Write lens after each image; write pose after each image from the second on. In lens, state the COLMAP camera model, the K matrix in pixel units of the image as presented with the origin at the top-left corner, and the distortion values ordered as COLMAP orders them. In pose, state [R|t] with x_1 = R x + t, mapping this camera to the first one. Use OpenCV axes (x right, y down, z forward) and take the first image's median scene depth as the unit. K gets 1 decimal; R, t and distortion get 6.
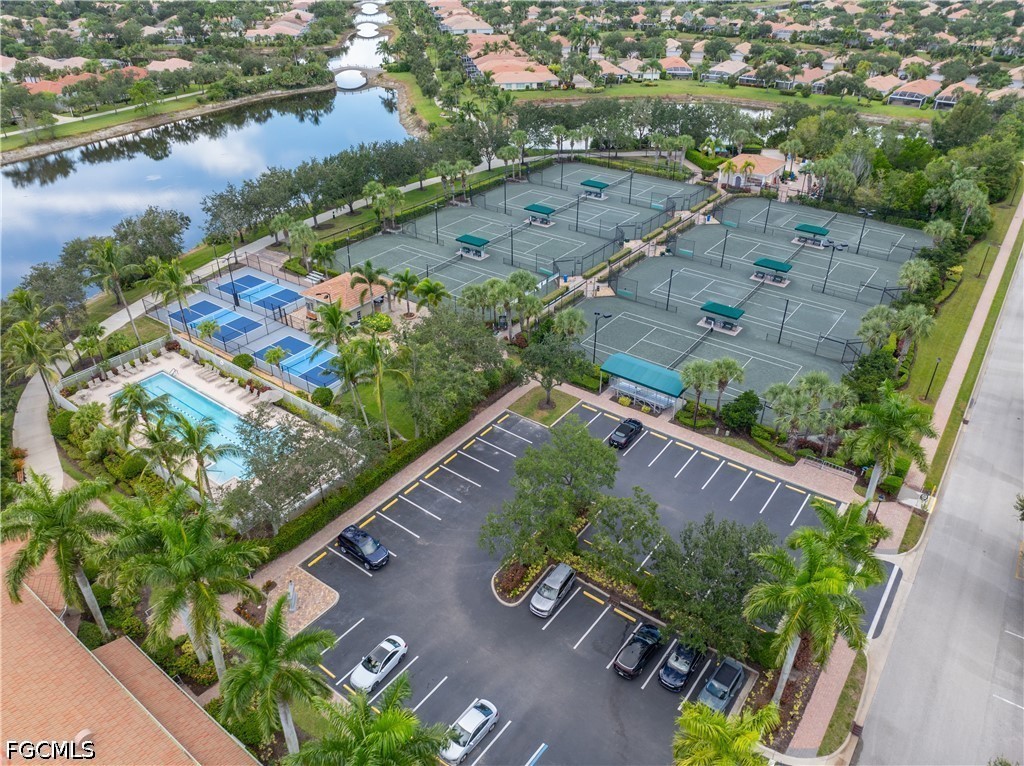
lens RADIAL K [[720.2, 0, 512.0], [0, 720.2, 383.0], [0, 0, 1]] dist [-0.059173, 0.028979]
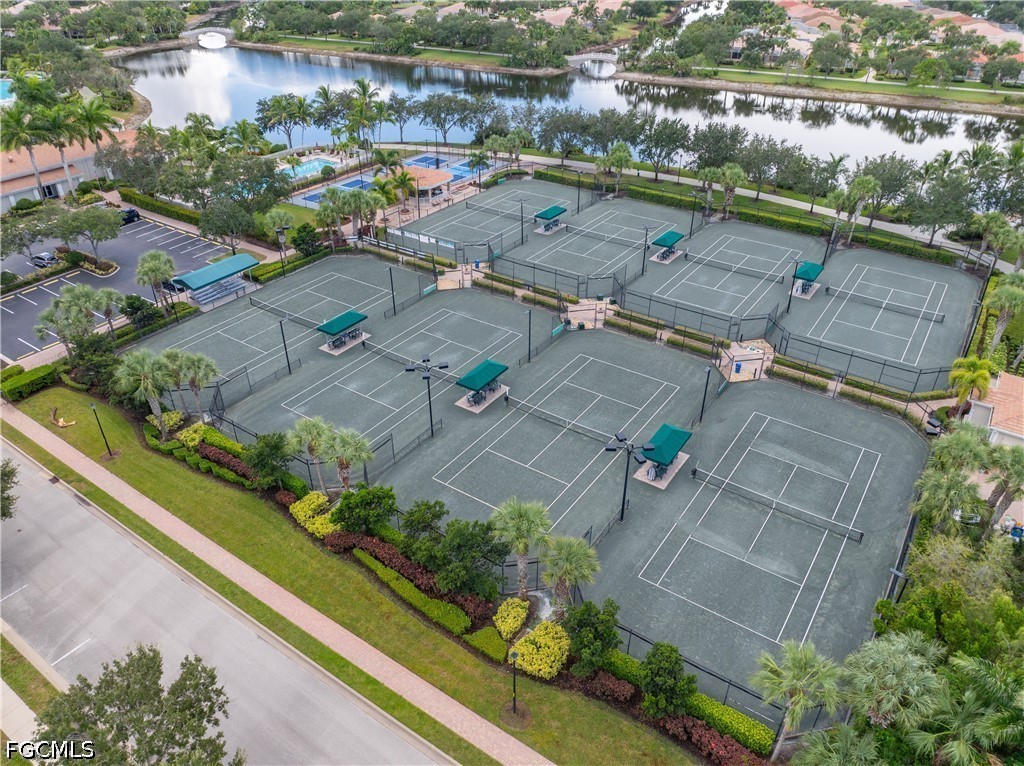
lens RADIAL K [[720.2, 0, 512.0], [0, 720.2, 383.0], [0, 0, 1]] dist [-0.059173, 0.028979]
pose [[0.038868, 0.542197, -0.839352, 1.040719], [-0.529000, 0.723787, 0.443048, -0.524771], [0.847731, 0.426797, 0.314954, 0.942398]]
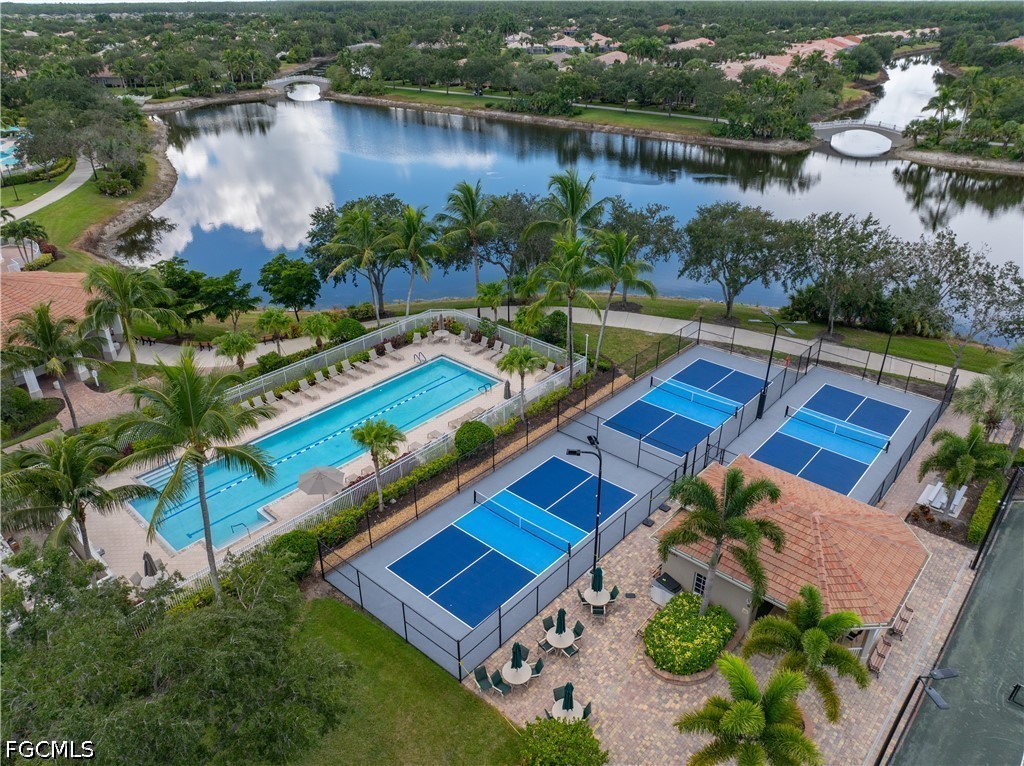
lens RADIAL K [[720.2, 0, 512.0], [0, 720.2, 383.0], [0, 0, 1]] dist [-0.059173, 0.028979]
pose [[-0.092898, 0.477144, -0.873901, 0.060319], [-0.523371, 0.723260, 0.450531, -0.281912], [0.847026, 0.499228, 0.182534, 0.816676]]
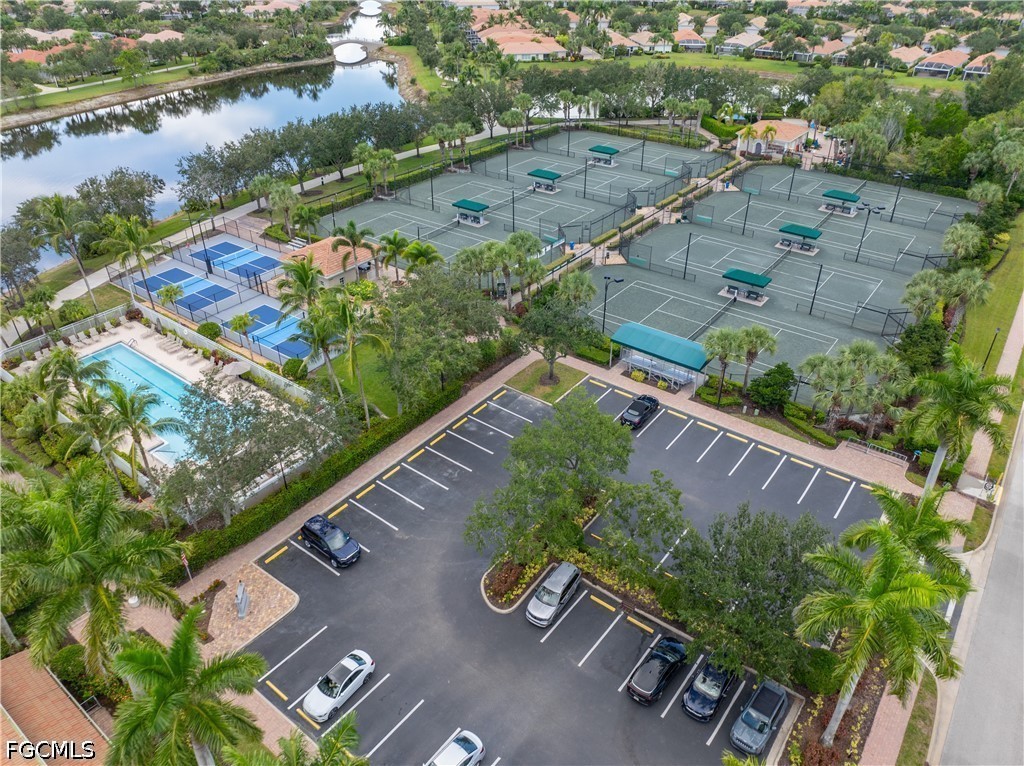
lens RADIAL K [[720.2, 0, 512.0], [0, 720.2, 383.0], [0, 0, 1]] dist [-0.059173, 0.028979]
pose [[0.999949, 0.004394, -0.009088, 0.009067], [-0.004279, 0.999911, 0.012671, 0.020219], [0.009143, -0.012631, 0.999878, 0.103592]]
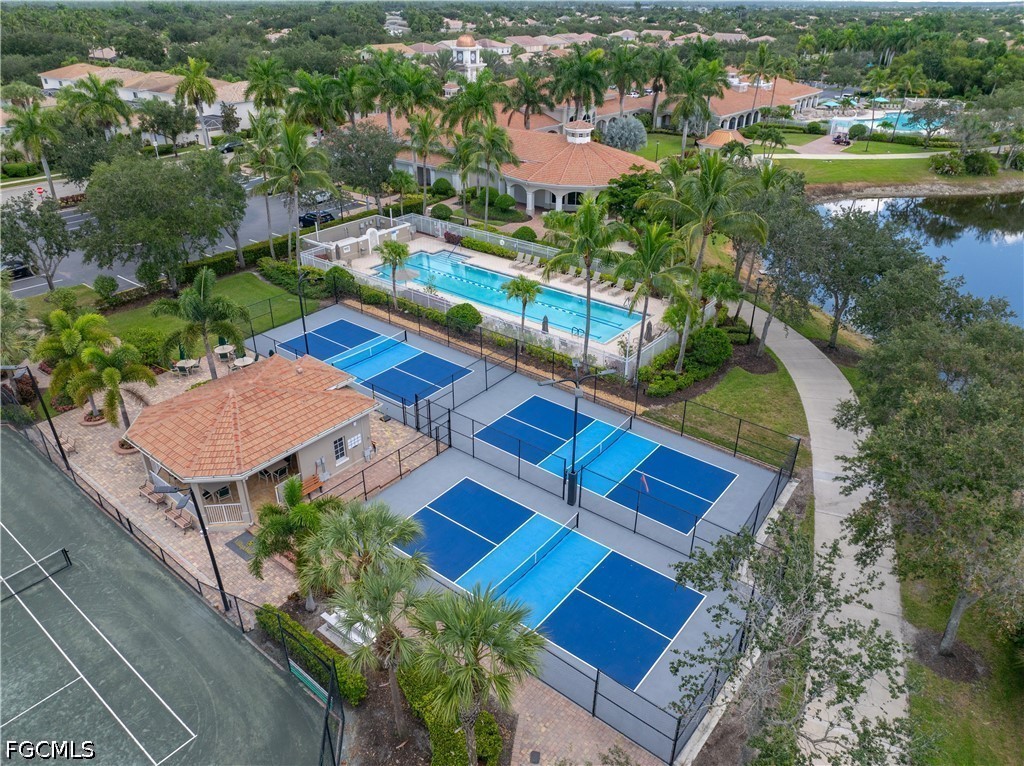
lens RADIAL K [[720.2, 0, 512.0], [0, 720.2, 383.0], [0, 0, 1]] dist [-0.059173, 0.028979]
pose [[-0.999471, -0.015695, 0.028482, -0.392537], [0.017195, 0.488317, 0.872497, -0.494629], [-0.027602, 0.872525, -0.487789, 1.220517]]
